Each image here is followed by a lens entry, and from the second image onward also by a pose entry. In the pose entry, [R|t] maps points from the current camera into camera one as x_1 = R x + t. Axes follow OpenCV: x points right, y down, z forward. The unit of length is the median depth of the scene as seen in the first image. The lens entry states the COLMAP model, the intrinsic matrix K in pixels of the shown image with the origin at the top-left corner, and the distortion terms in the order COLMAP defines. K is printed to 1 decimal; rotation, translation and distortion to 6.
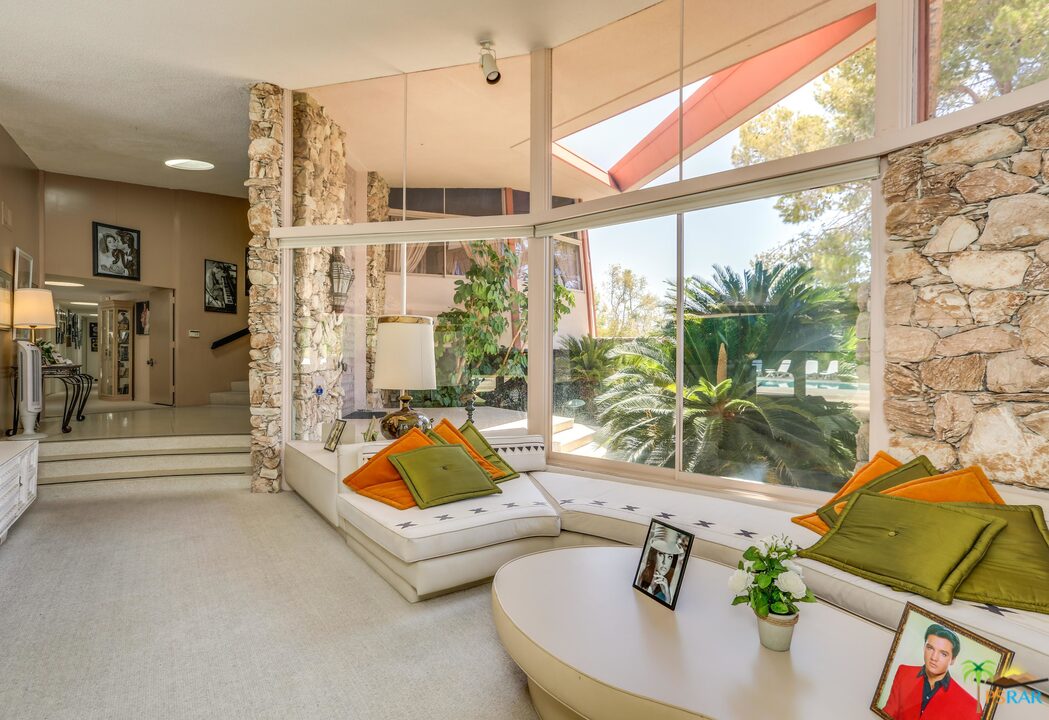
lens RADIAL K [[527.8, 0, 517.6], [0, 527.8, 360.2], [0, 0, 1]] dist [0.002158, 0.001069]
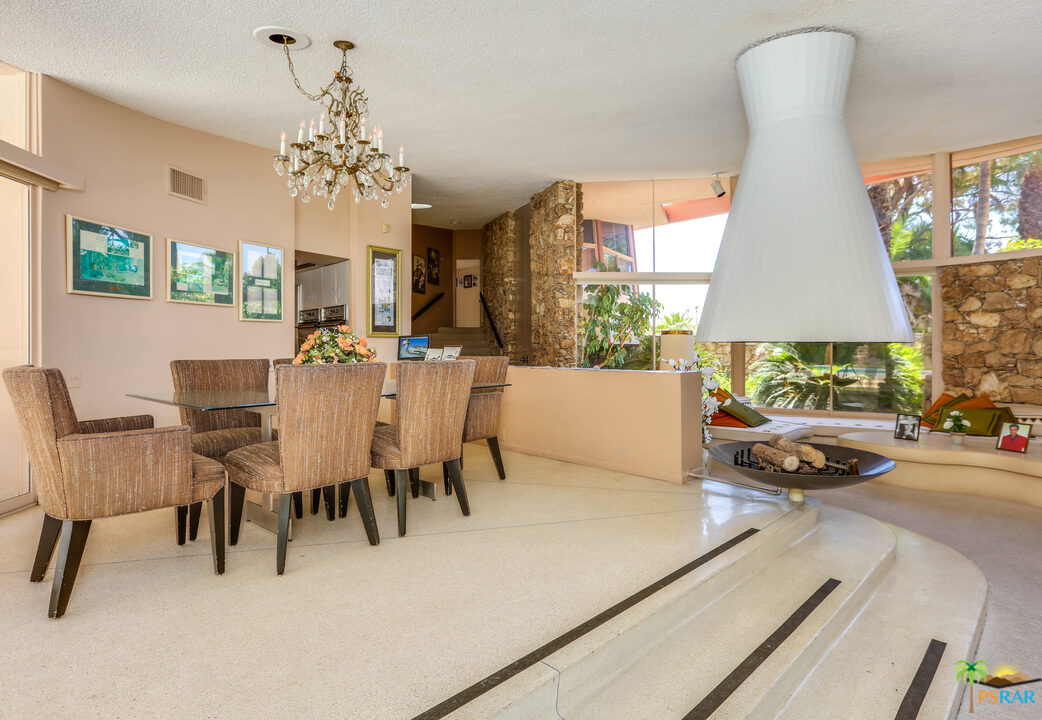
lens RADIAL K [[548.2, 0, 544.7], [0, 548.2, 349.1], [0, 0, 1]] dist [0.002393, 0.001975]
pose [[0.976789, -0.004061, 0.214165, -1.740451], [0.005063, 0.999979, -0.004130, -0.026072], [-0.214143, 0.005118, 0.976789, -1.124383]]
